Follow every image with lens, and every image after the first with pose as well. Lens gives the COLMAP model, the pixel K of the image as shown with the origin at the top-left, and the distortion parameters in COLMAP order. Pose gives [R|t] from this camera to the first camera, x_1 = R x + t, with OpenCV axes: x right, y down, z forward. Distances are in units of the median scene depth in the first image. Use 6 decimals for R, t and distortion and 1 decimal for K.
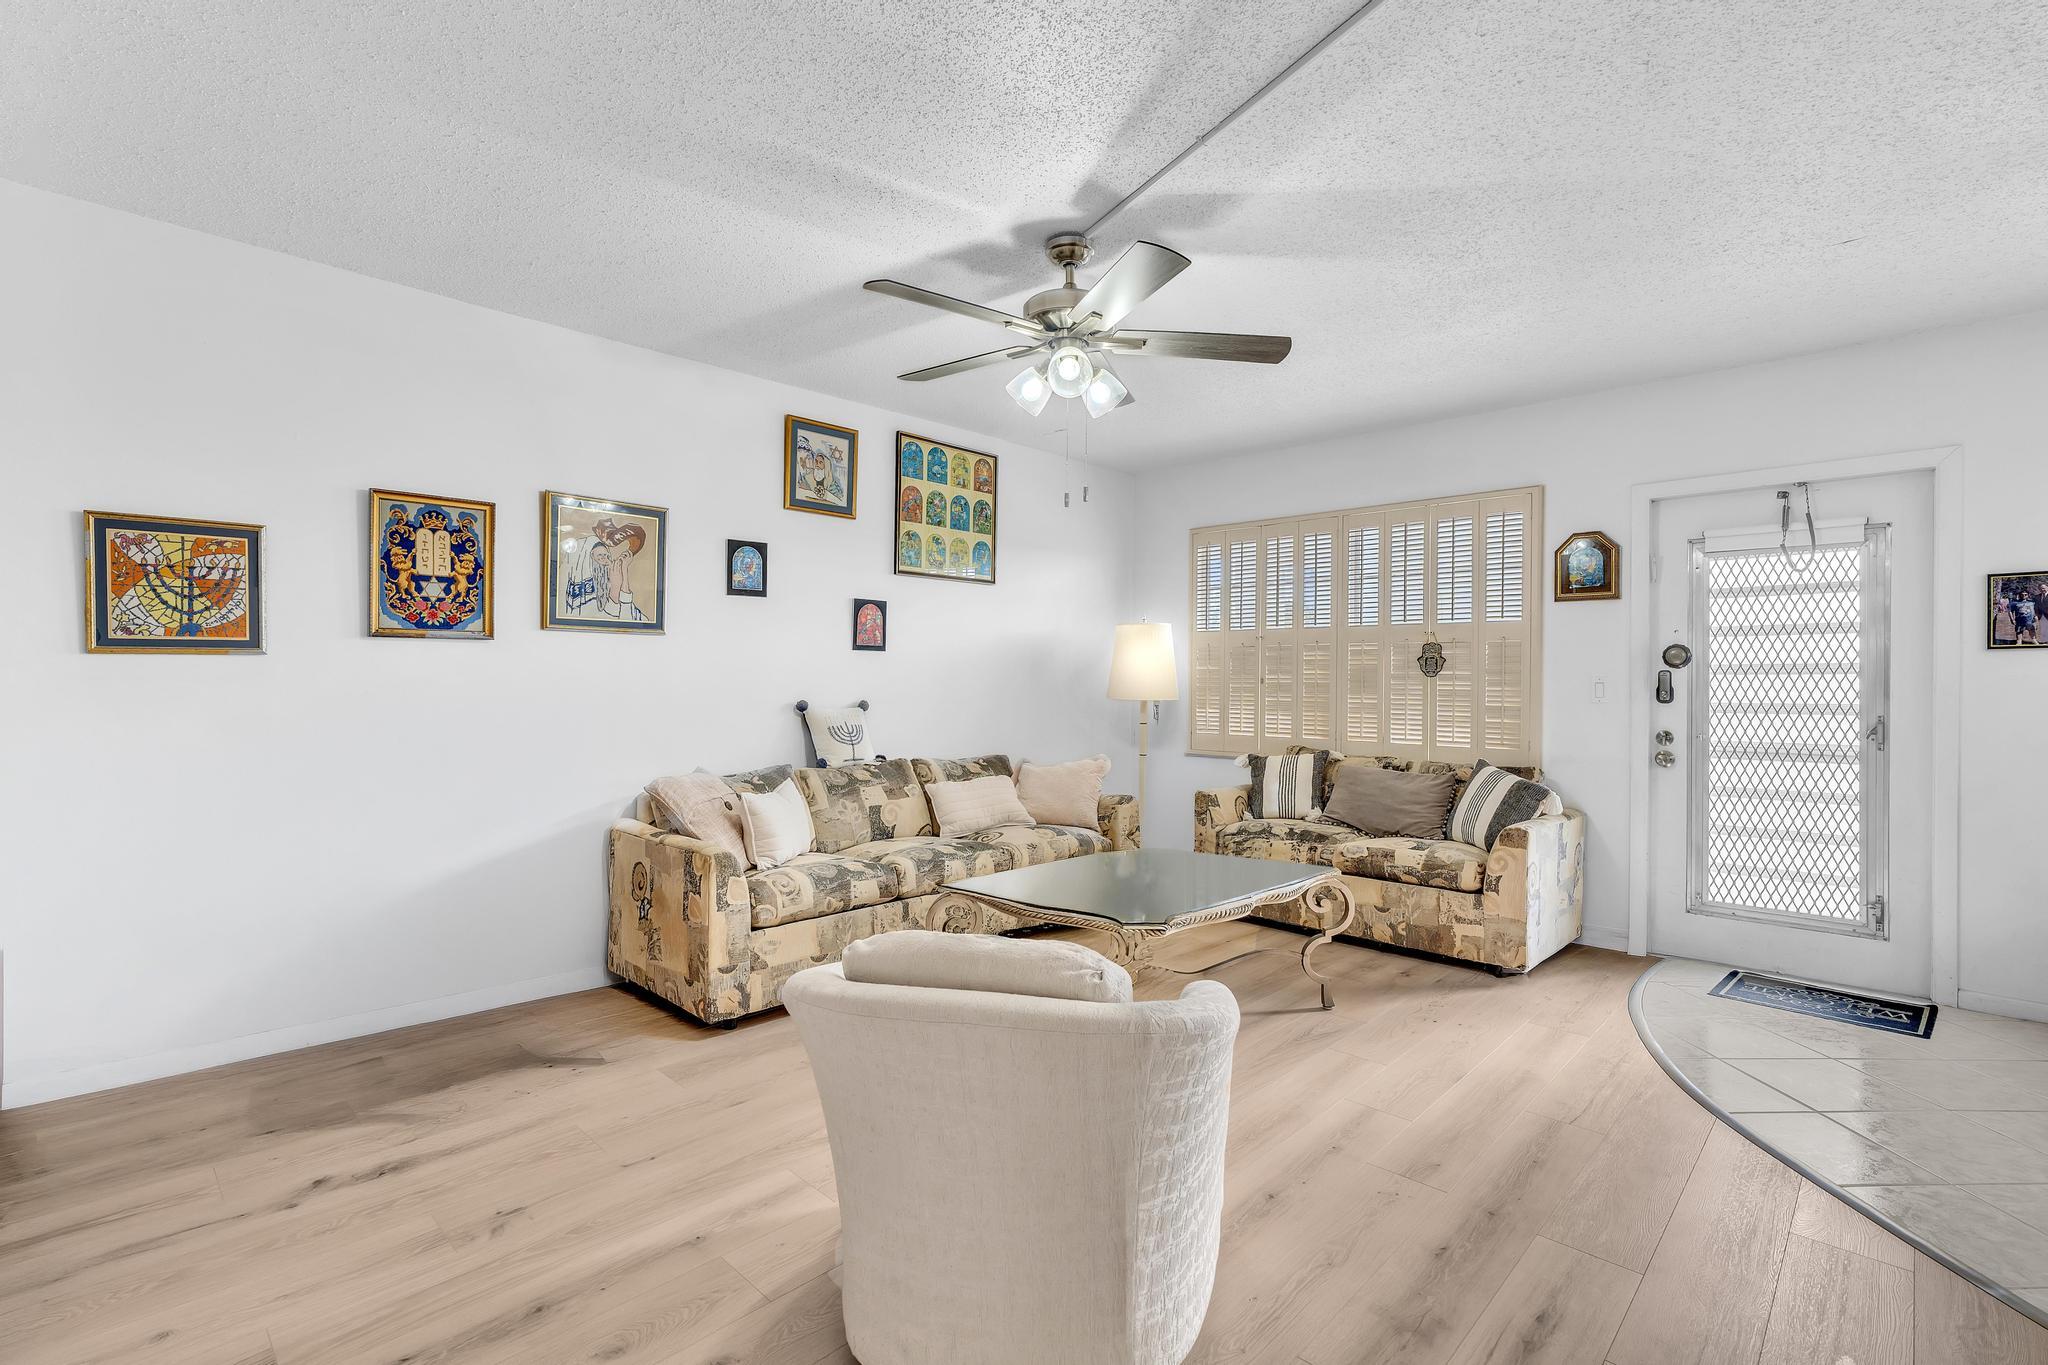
lens RADIAL K [[931.7, 0, 1024.0], [0, 931.7, 682.5], [0, 0, 1]] dist [-0.001131, -0.000022]
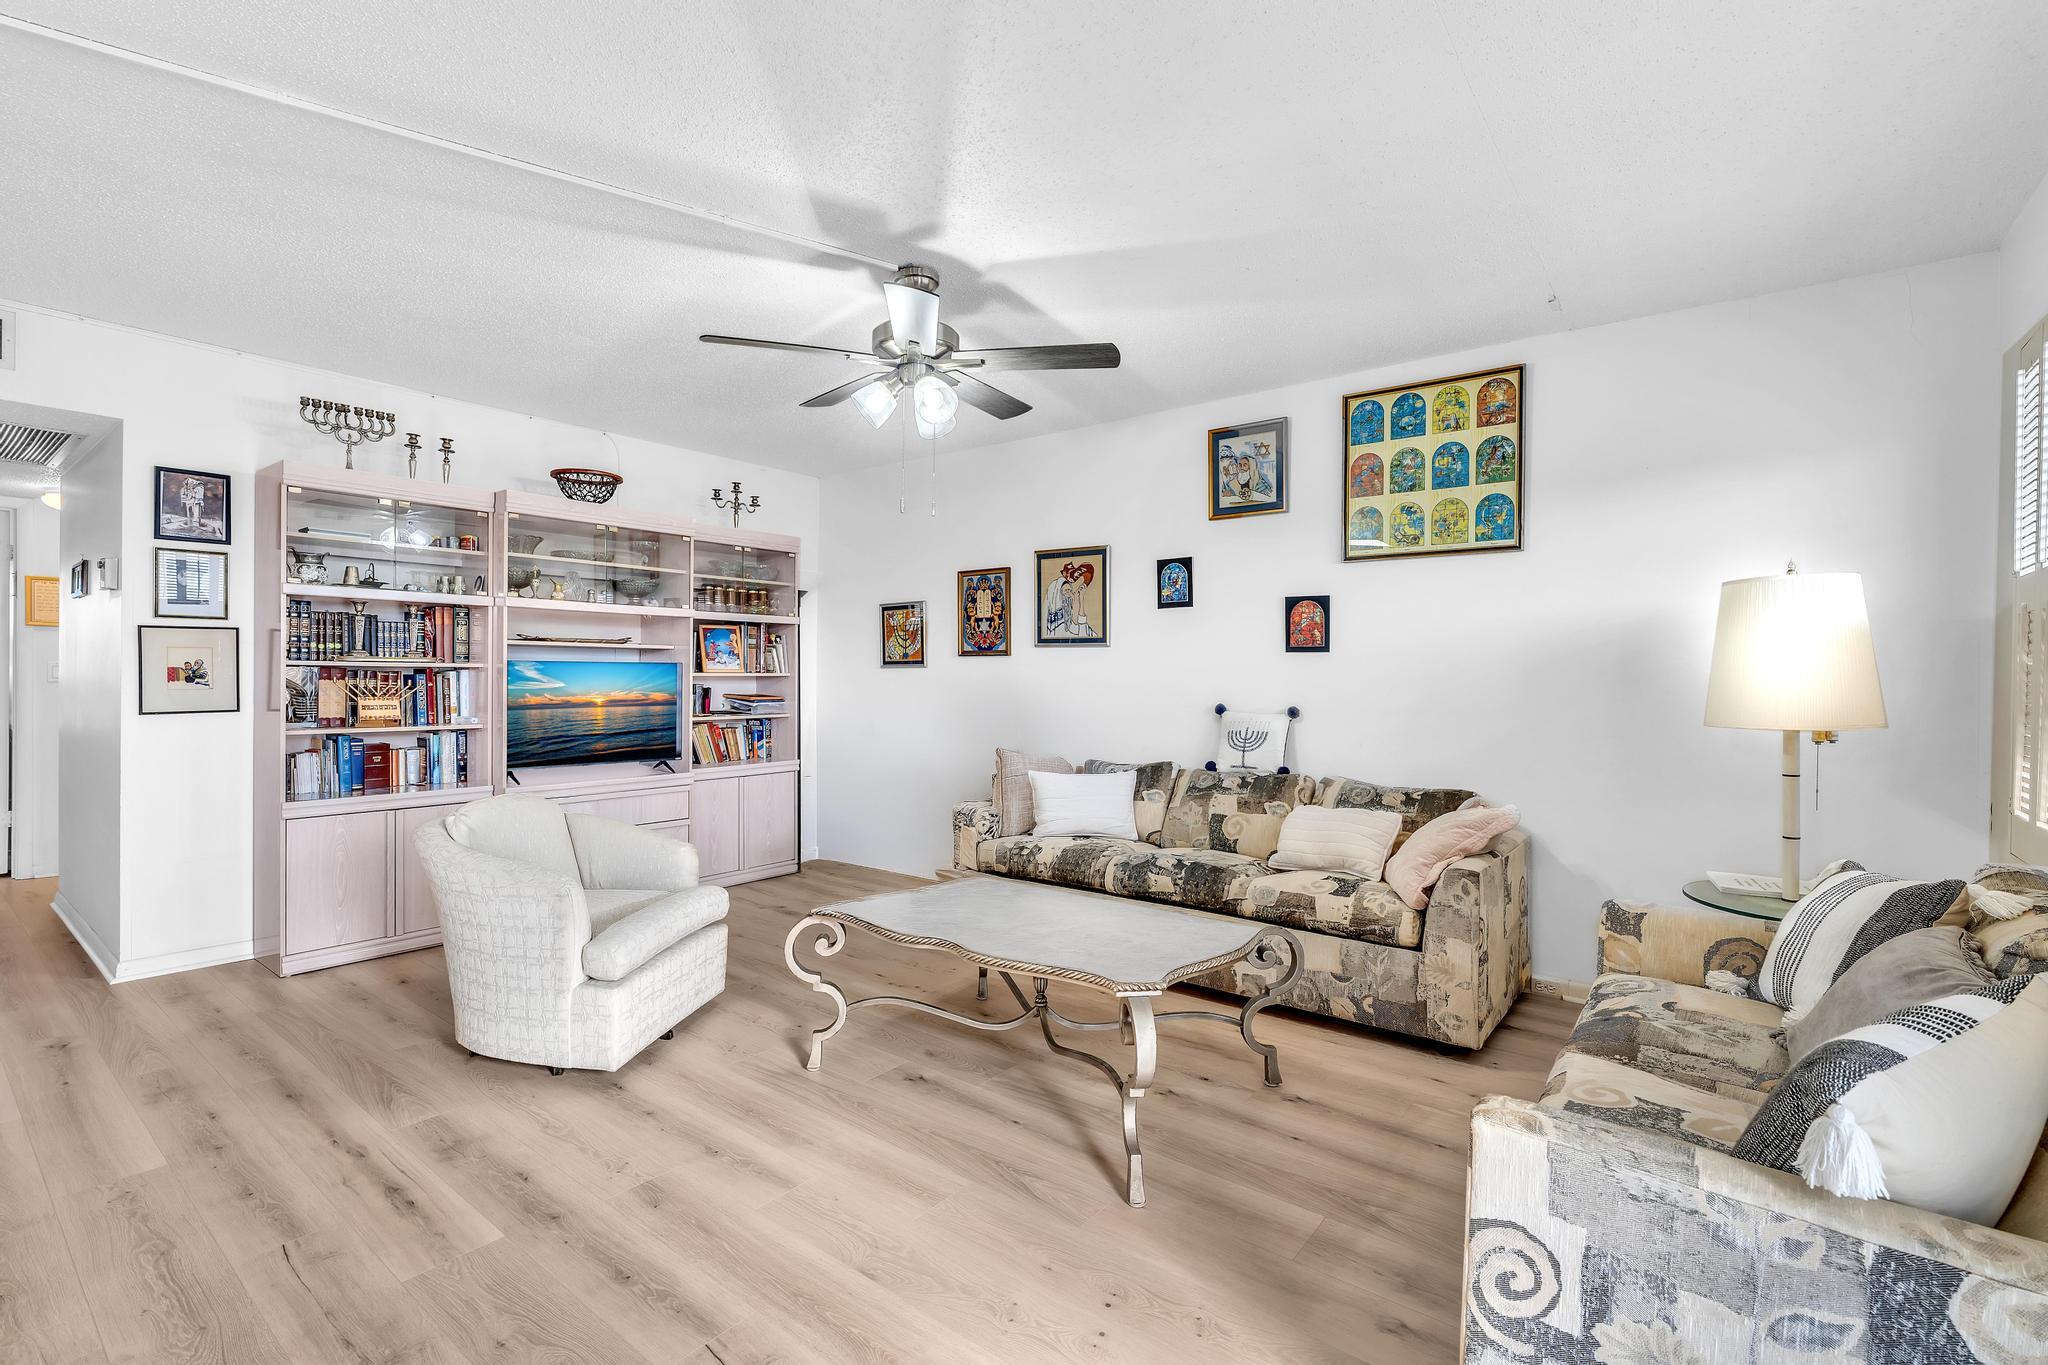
lens RADIAL K [[918.2, 0, 1020.0], [0, 918.2, 676.6], [0, 0, 1]] dist [-0.004488, 0.000844]
pose [[0.101702, -0.004790, -0.994803, 0.840458], [-0.013872, 0.999884, -0.006233, -0.001195], [0.994718, 0.014433, 0.101624, 0.767425]]
